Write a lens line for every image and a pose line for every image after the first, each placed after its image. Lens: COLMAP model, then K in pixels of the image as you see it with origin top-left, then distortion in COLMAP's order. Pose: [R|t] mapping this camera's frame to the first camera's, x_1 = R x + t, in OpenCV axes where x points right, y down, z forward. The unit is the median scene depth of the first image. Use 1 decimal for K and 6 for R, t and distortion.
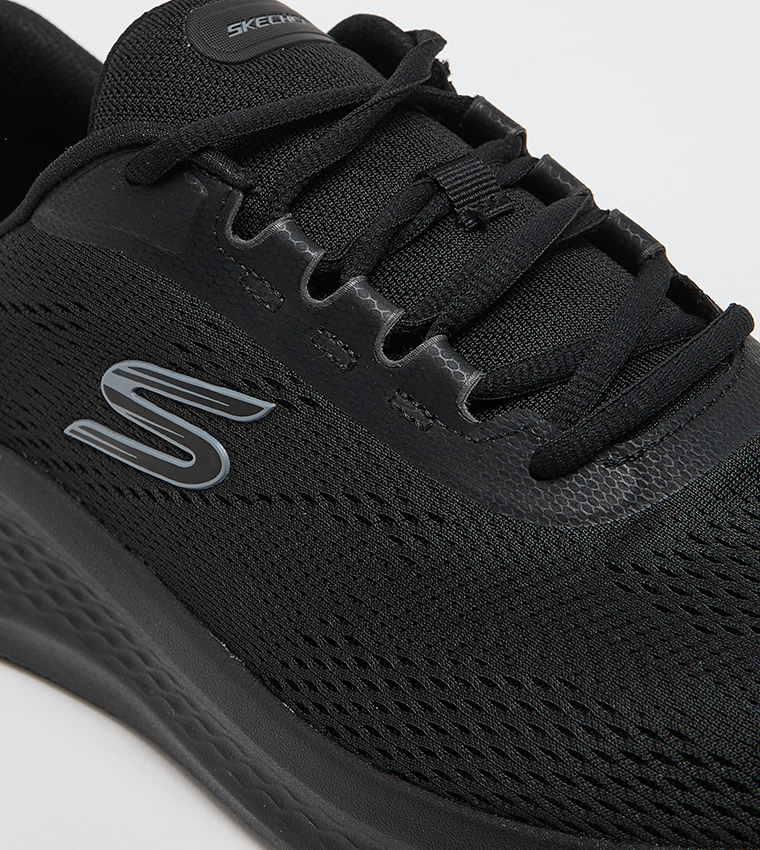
lens RADIAL K [[1351.6, 0, 380.1], [0, 1351.6, 423.7], [0, 0, 1]] dist [0.007135, 0.000000]
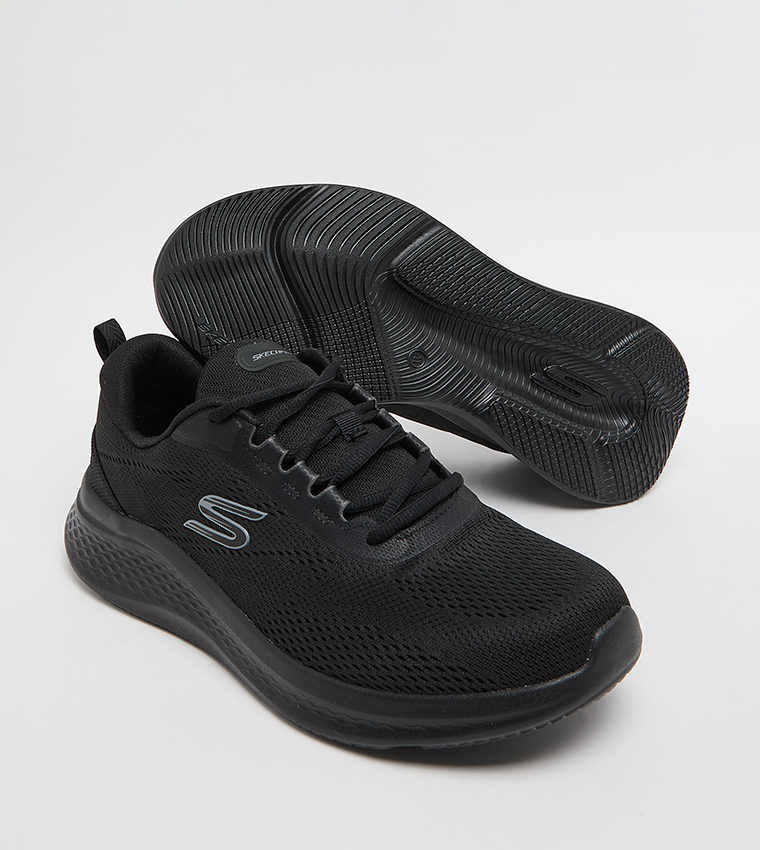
lens RADIAL K [[997.6, 0, 379.3], [0, 997.6, 426.2], [0, 0, 1]] dist [0.057206, 0.000000]
pose [[0.997033, -0.004028, -0.076869, 0.259257], [-0.003009, 0.995828, -0.091199, -0.007757], [0.076915, 0.091160, 0.992861, -0.772835]]
